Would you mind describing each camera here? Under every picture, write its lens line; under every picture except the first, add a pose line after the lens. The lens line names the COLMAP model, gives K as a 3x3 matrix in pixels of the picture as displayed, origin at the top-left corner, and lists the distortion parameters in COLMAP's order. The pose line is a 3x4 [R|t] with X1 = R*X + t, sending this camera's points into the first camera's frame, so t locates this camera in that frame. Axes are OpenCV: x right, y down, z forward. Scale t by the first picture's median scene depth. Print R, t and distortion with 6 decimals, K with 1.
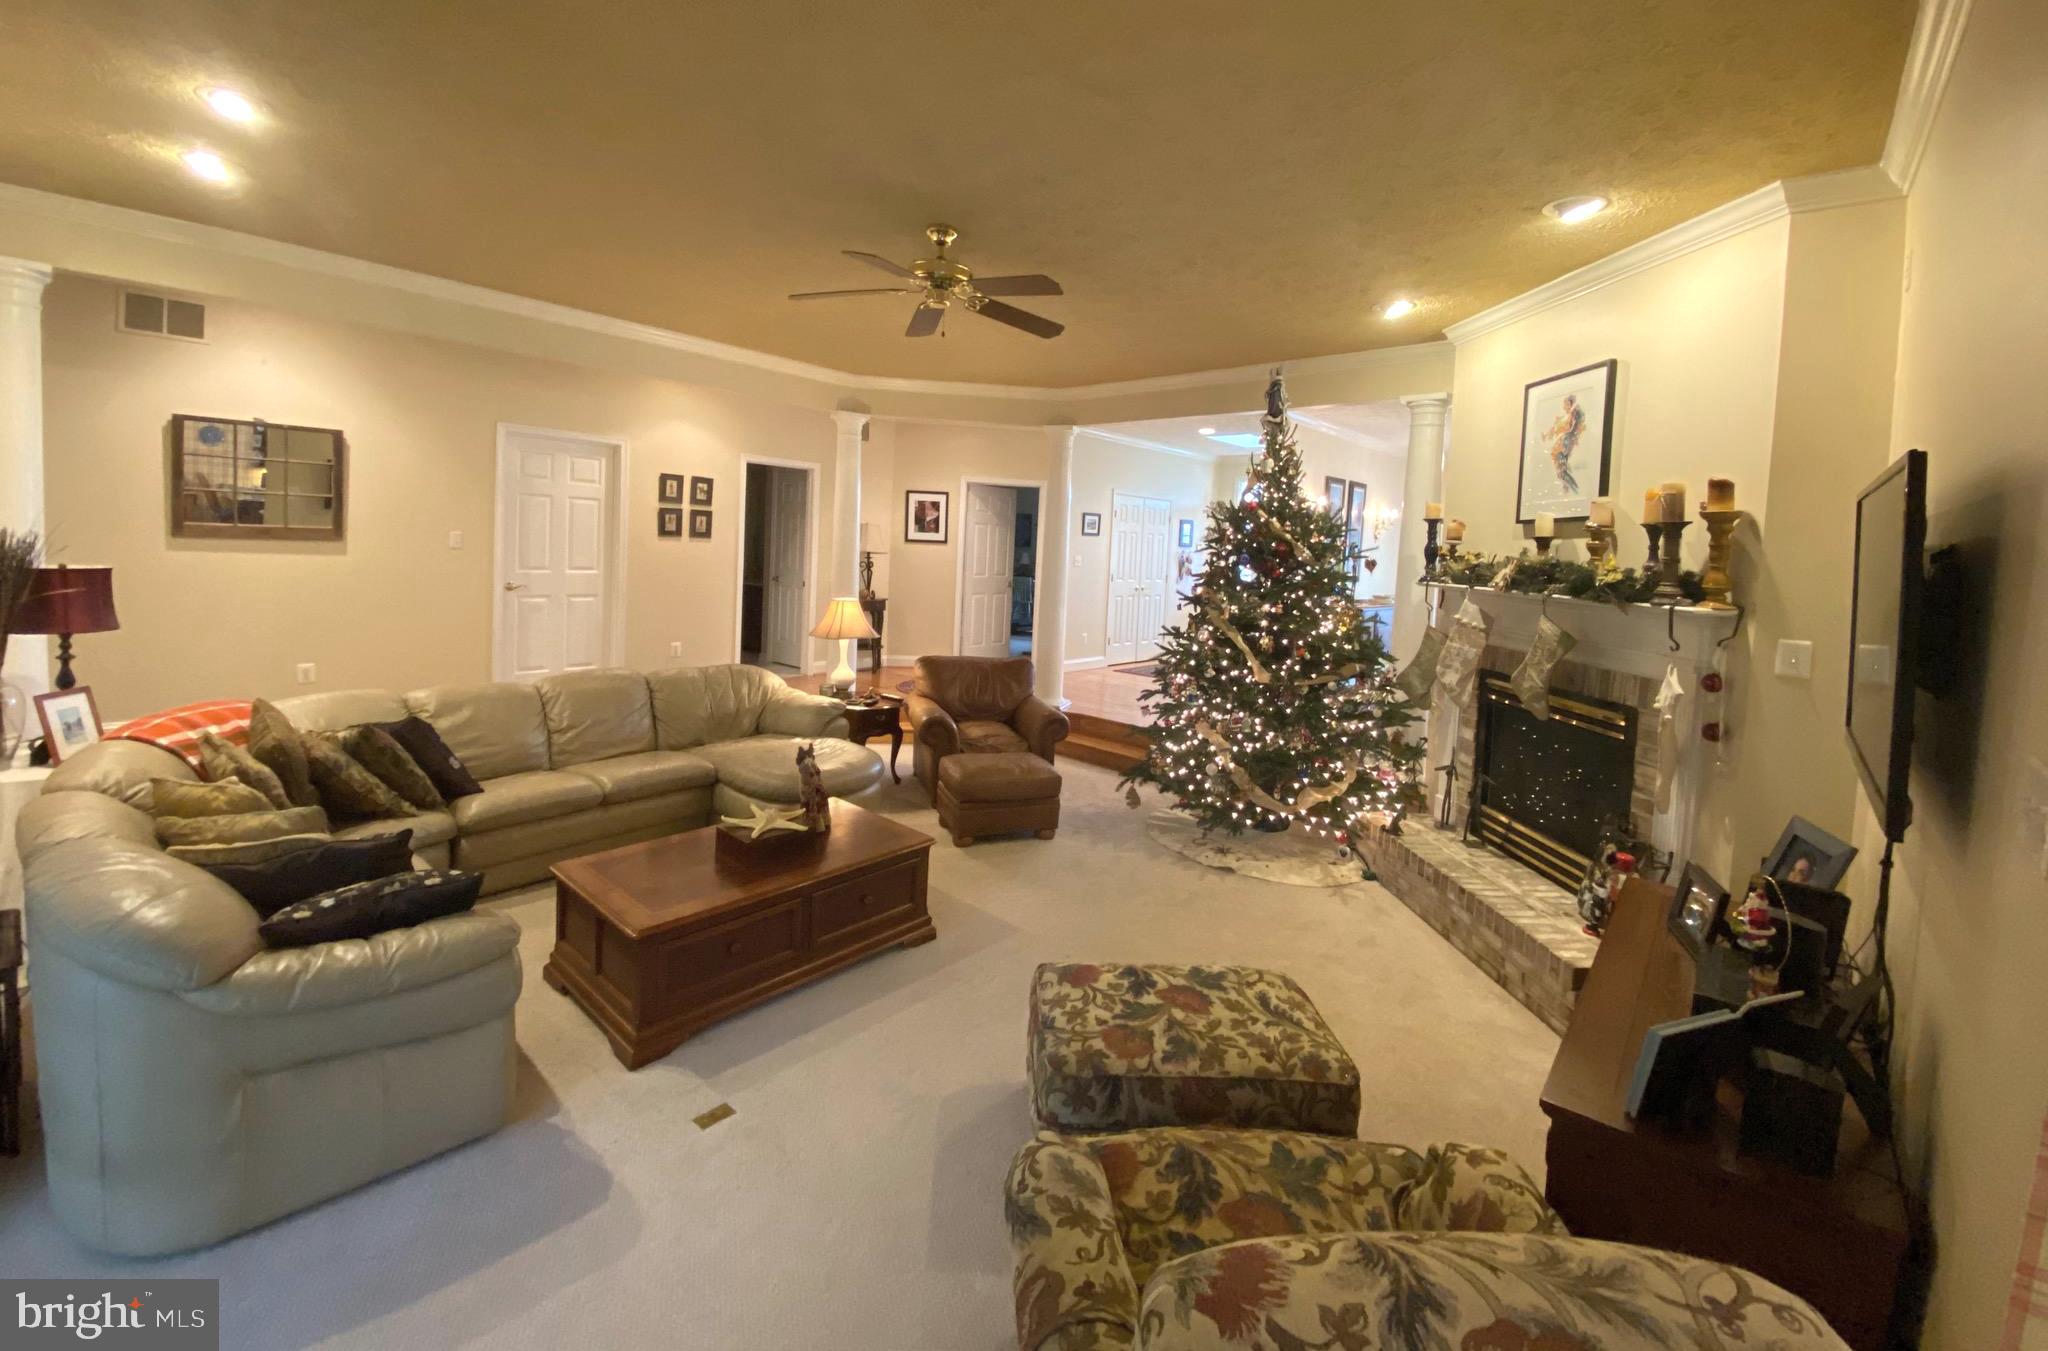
lens RADIAL K [[816.6, 0, 989.7], [0, 816.6, 574.4], [0, 0, 1]] dist [-0.028547, -0.000818]
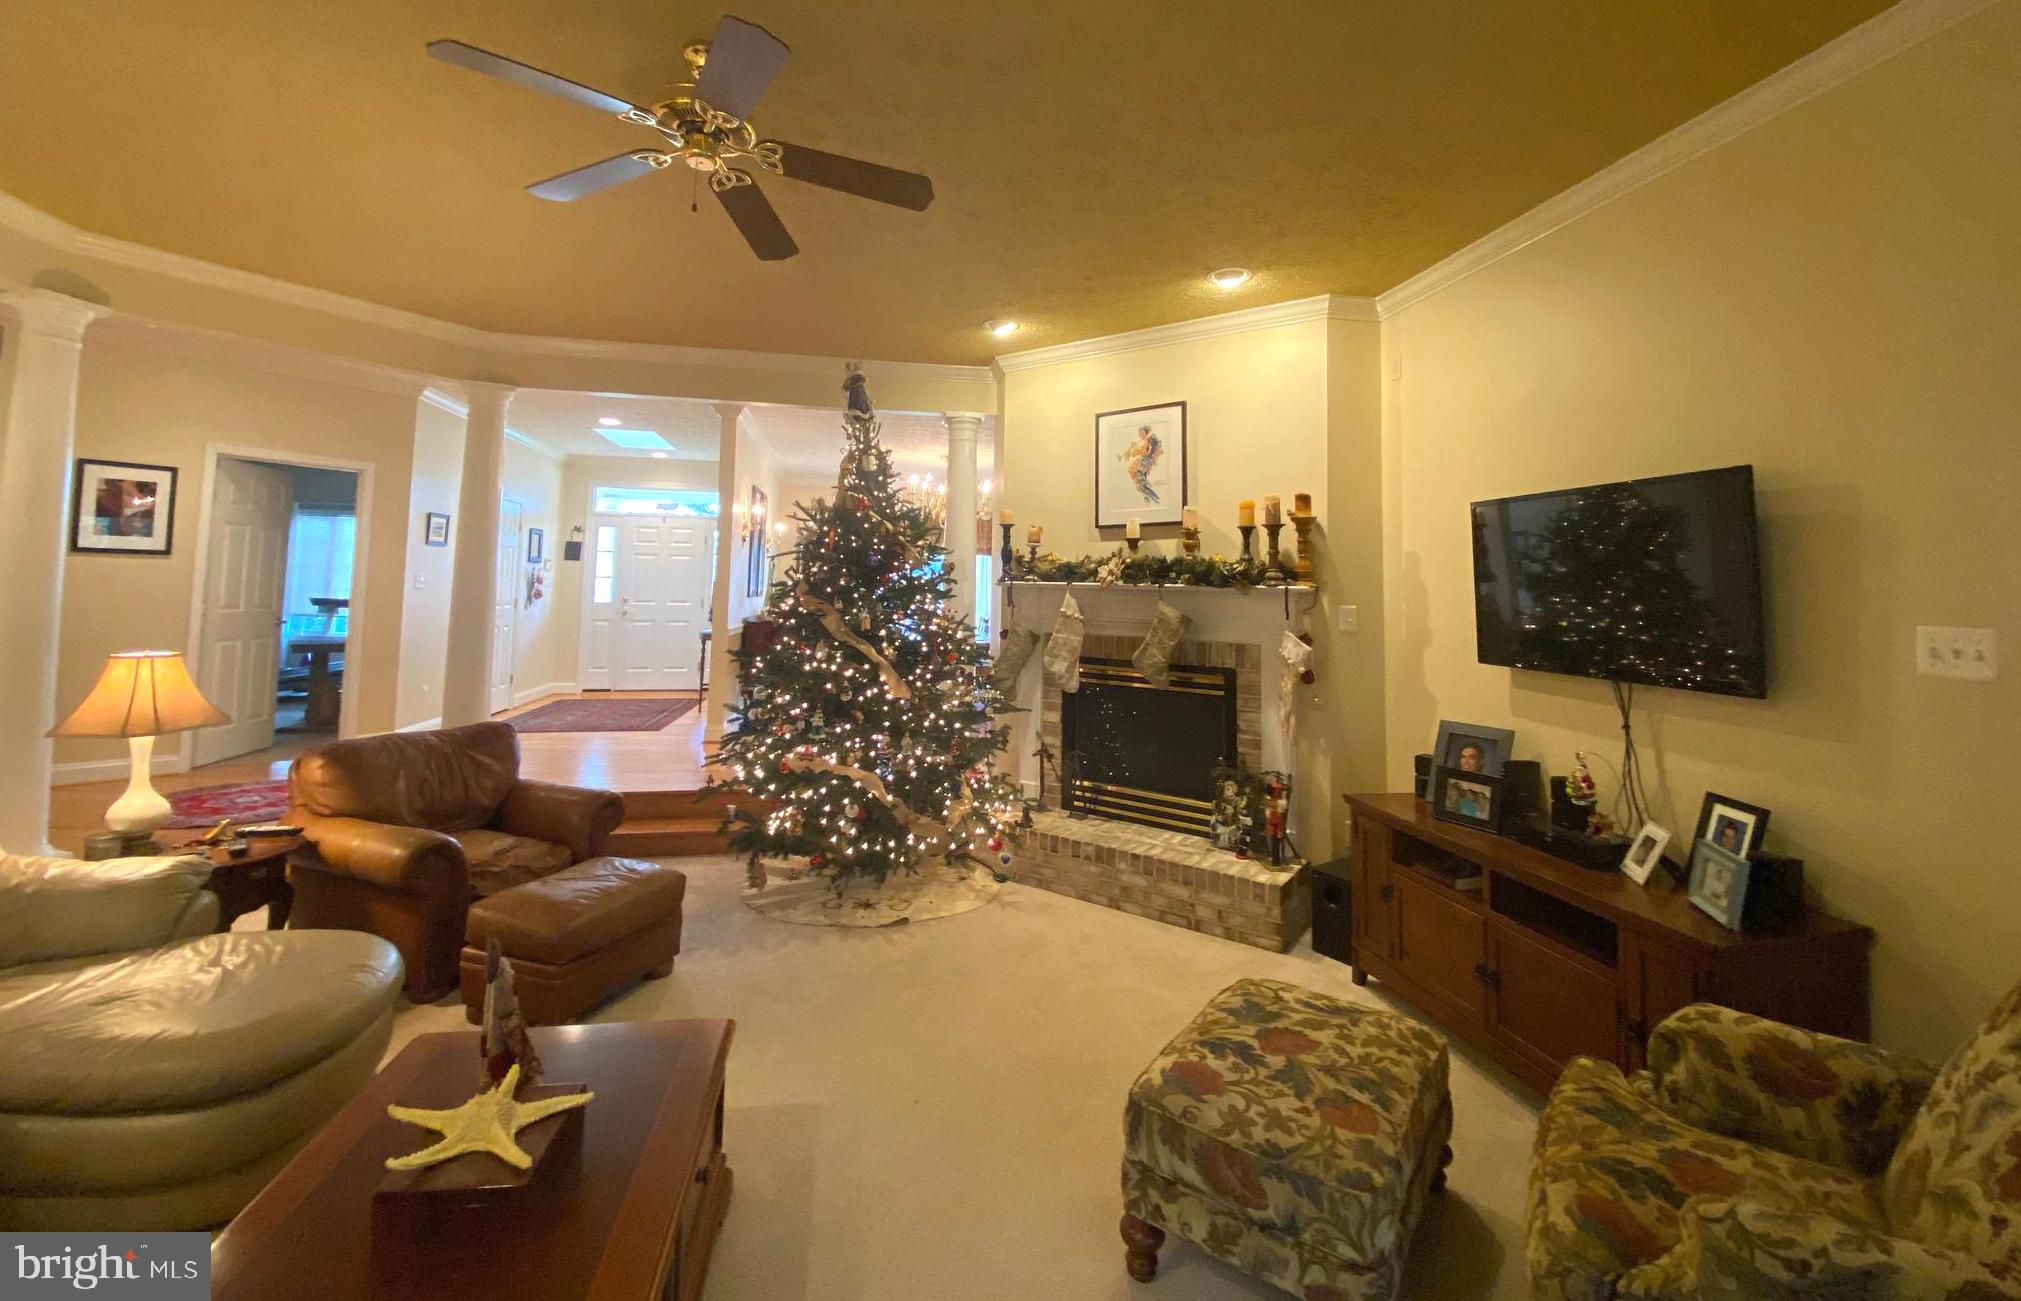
lens RADIAL K [[832.6, 0, 984.7], [0, 832.6, 510.9], [0, 0, 1]] dist [-0.007296, -0.005392]
pose [[0.596983, 0.043703, 0.801062, -0.467528], [0.038768, 0.995777, -0.083218, 0.007734], [-0.801316, 0.080736, 0.592768, 0.453917]]
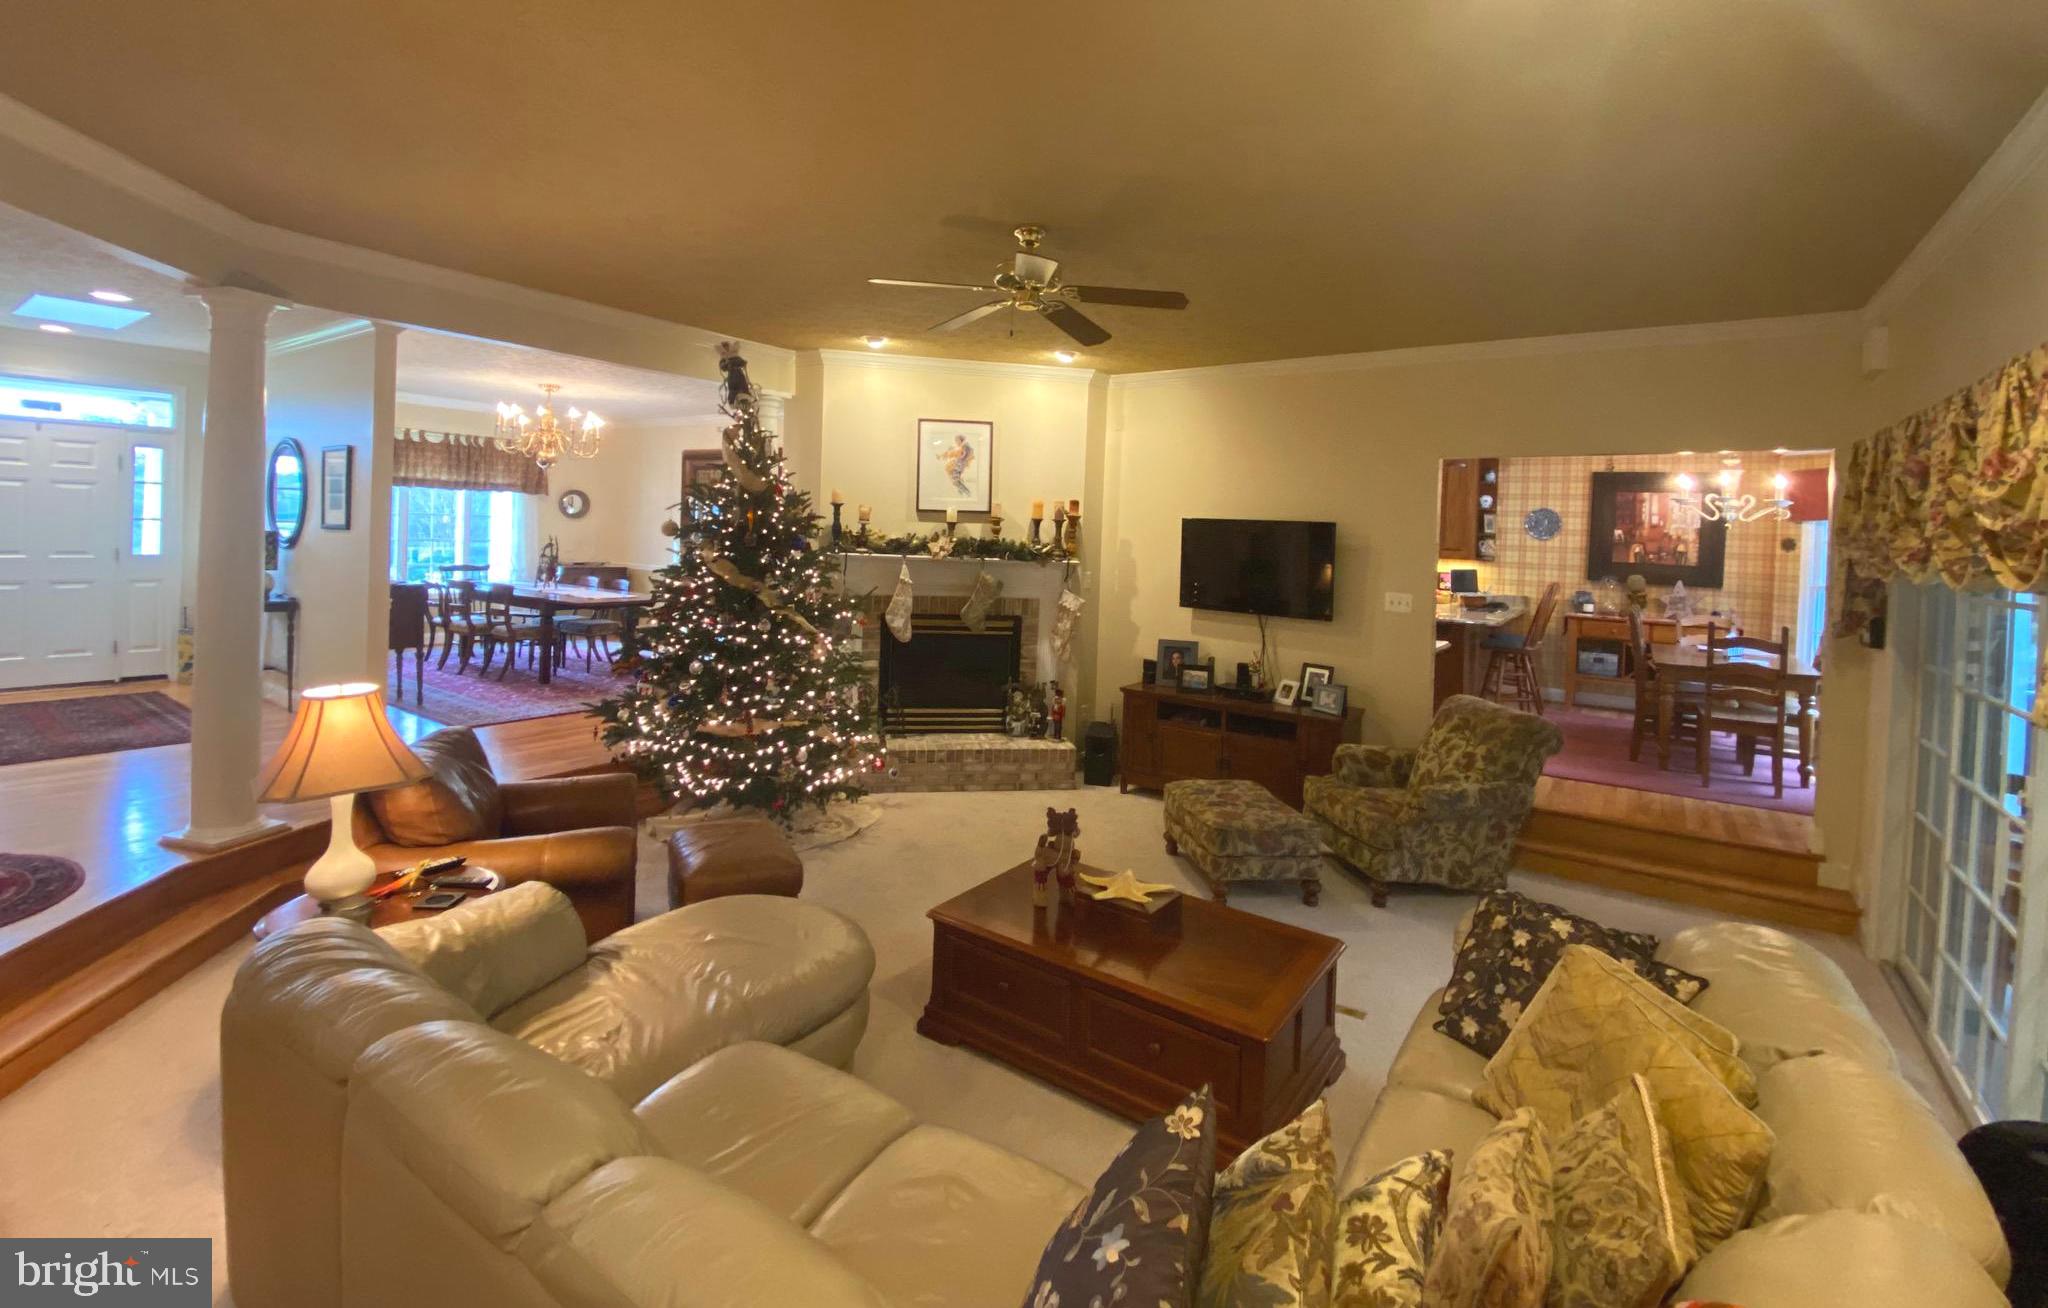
lens RADIAL K [[892.0, 0, 1015.6], [0, 892.0, 522.5], [0, 0, 1]] dist [0.004127, -0.001964]
pose [[-0.147314, -0.046513, 0.987996, -1.117853], [-0.004297, 0.998914, 0.046386, -0.133387], [-0.989080, 0.002588, -0.147354, 1.184348]]
